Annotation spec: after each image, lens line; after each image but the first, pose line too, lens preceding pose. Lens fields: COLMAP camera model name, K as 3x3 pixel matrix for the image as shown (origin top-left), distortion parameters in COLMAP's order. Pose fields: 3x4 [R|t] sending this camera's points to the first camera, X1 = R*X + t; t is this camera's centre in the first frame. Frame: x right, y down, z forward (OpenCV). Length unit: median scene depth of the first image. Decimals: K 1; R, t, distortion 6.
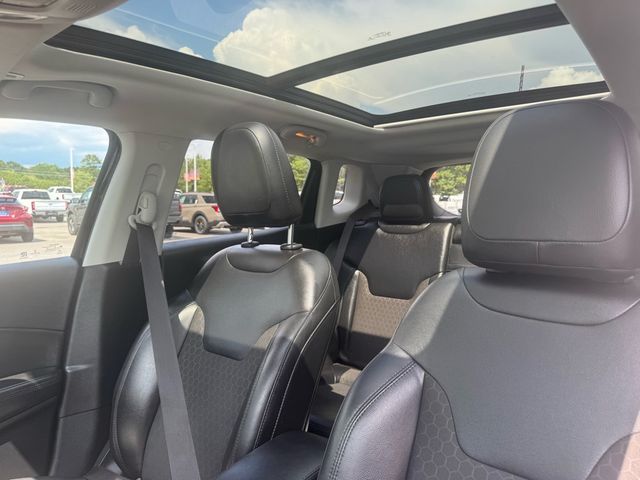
lens RADIAL K [[461.4, 0, 318.1], [0, 461.4, 242.7], [0, 0, 1]] dist [0.013180, -0.013993]
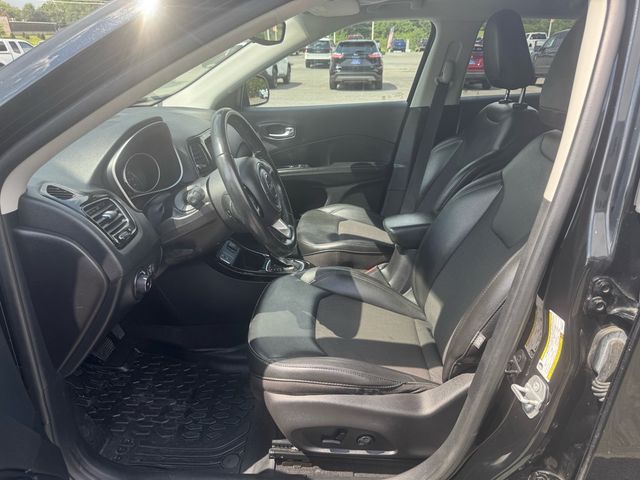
lens RADIAL K [[461.4, 0, 316.2], [0, 461.4, 245.4], [0, 0, 1]] dist [0.013180, -0.013993]
pose [[0.597457, 0.307600, -0.740559, 0.703480], [-0.061434, 0.938348, 0.340191, -0.030213], [0.799544, -0.157754, 0.579519, -0.344300]]
